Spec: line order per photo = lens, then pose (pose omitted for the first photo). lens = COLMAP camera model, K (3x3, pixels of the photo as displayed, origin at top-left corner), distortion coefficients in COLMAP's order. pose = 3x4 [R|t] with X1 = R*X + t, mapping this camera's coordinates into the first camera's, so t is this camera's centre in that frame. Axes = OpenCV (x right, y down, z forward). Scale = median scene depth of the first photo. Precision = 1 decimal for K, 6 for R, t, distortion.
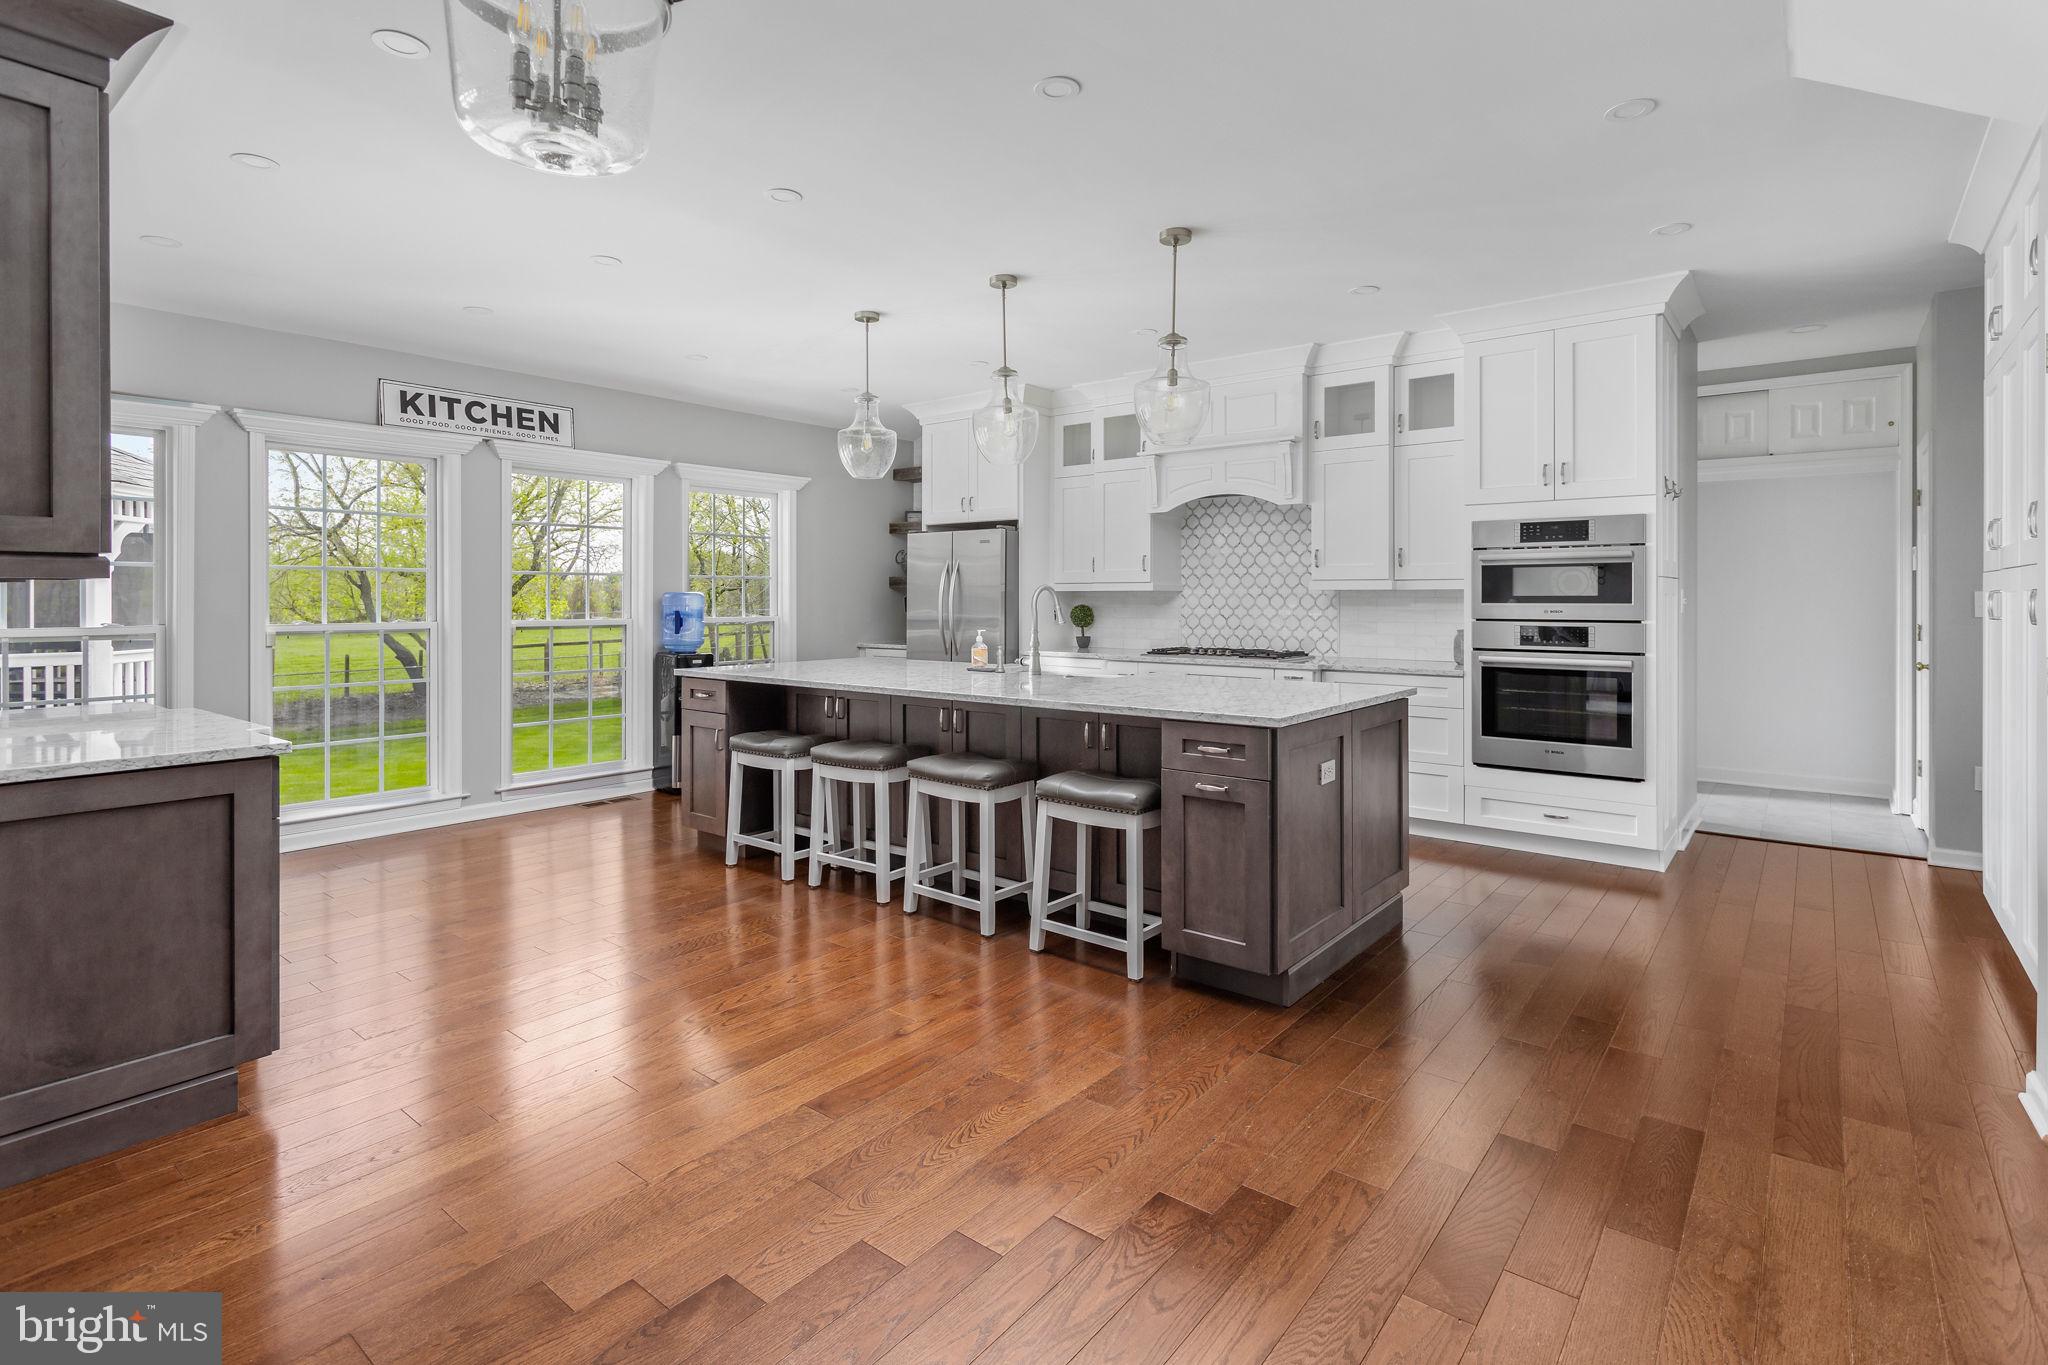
lens RADIAL K [[994.1, 0, 1019.3], [0, 994.1, 602.3], [0, 0, 1]] dist [-0.001631, -0.000657]
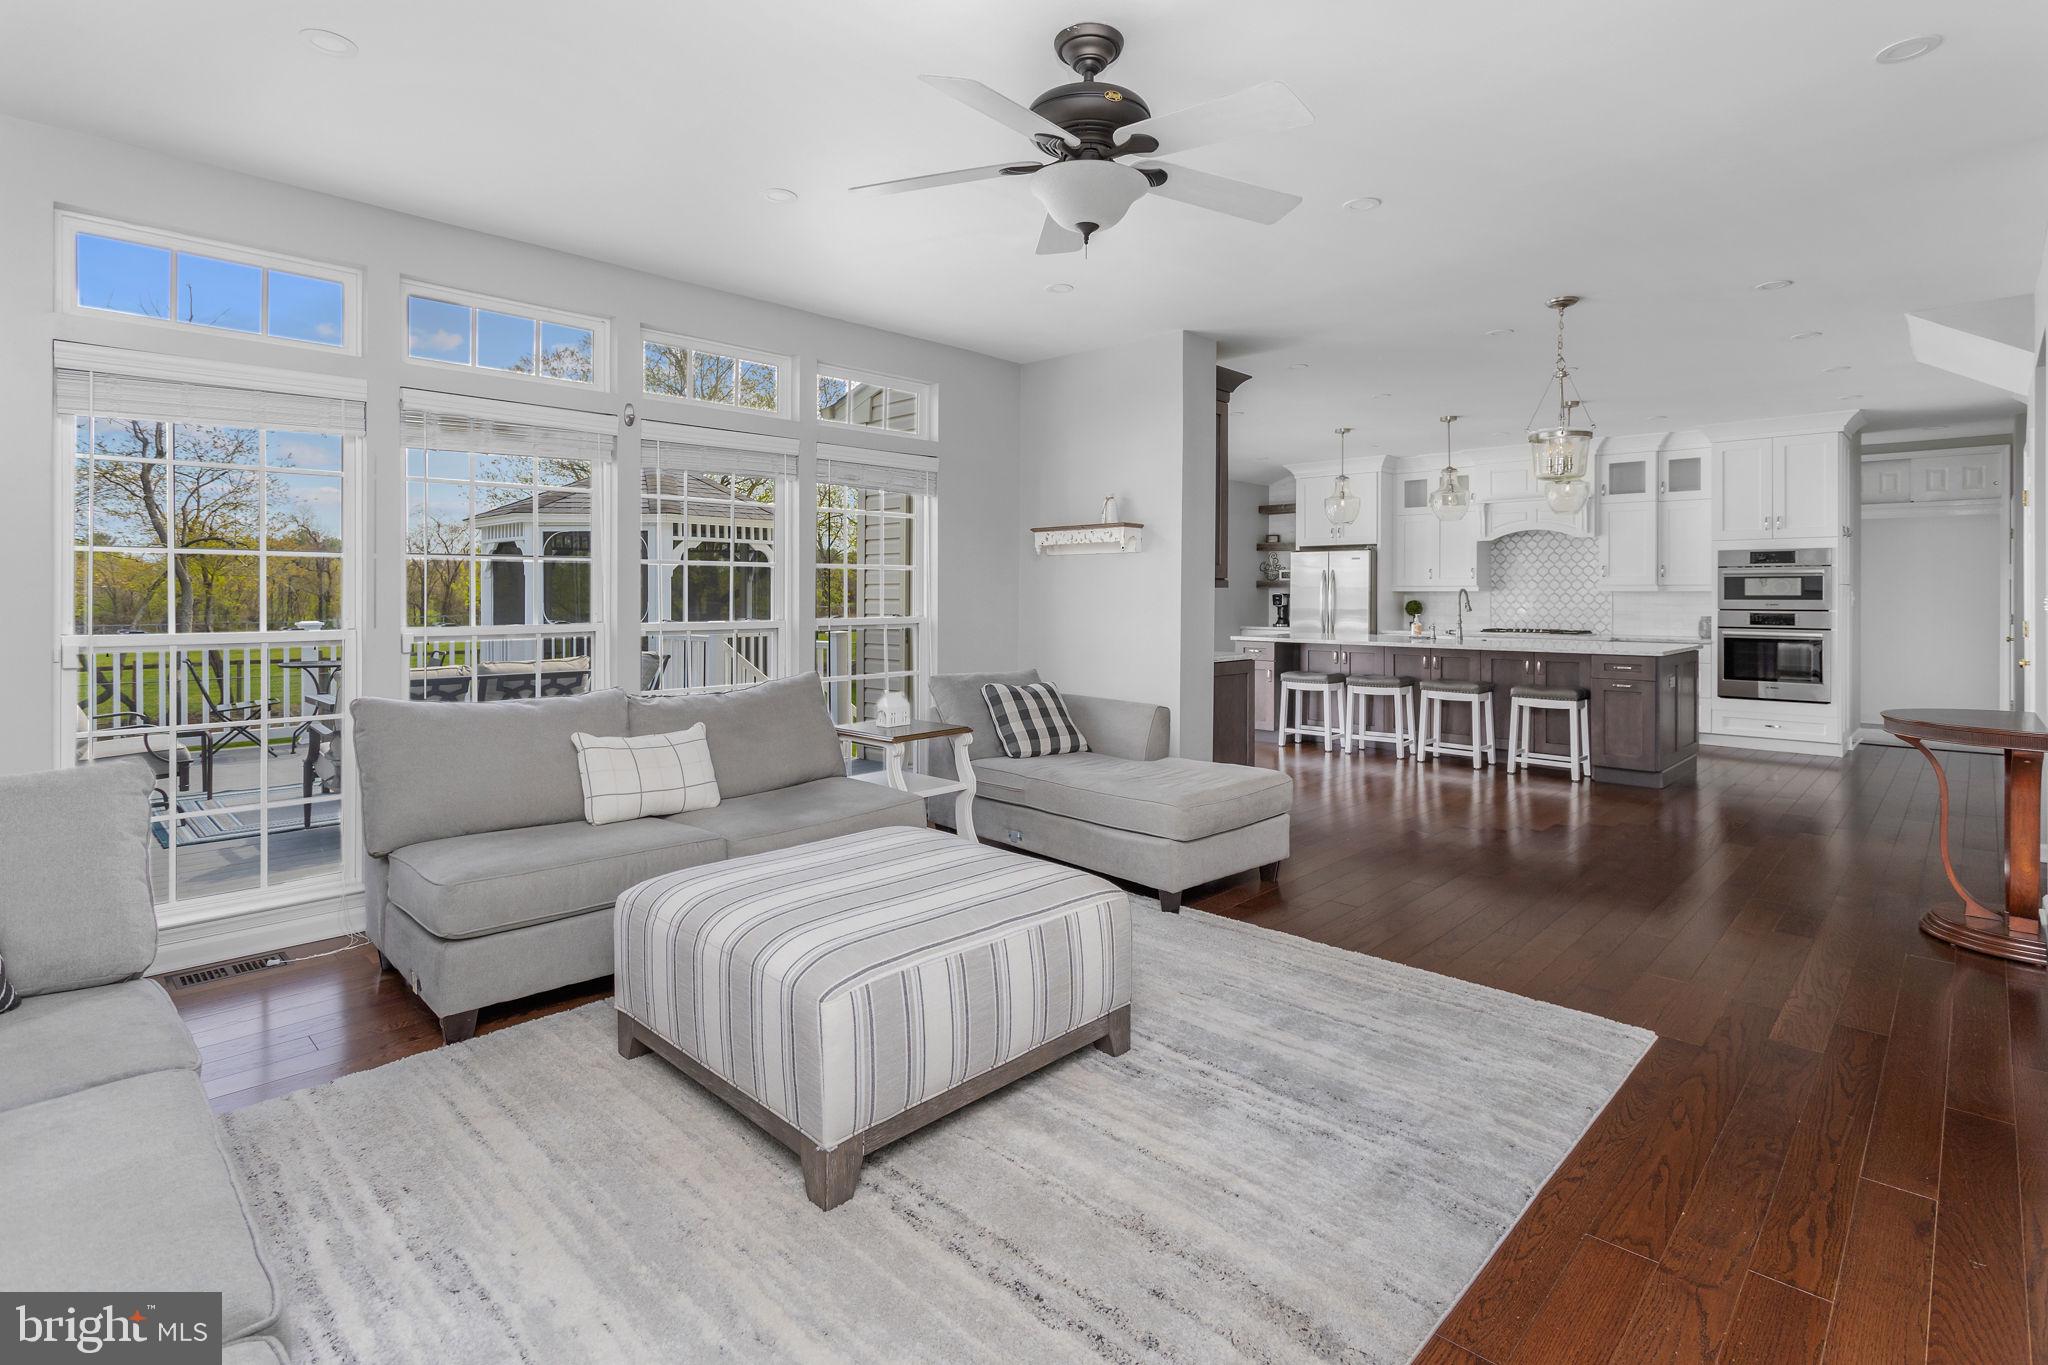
lens RADIAL K [[994.1, 0, 1030.1], [0, 994.1, 596.8], [0, 0, 1]] dist [-0.001631, -0.000657]
pose [[0.996116, 0.002151, -0.088020, -0.489282], [-0.002401, 0.999993, -0.002739, 0.002886], [0.088013, 0.002939, 0.996115, -0.680950]]
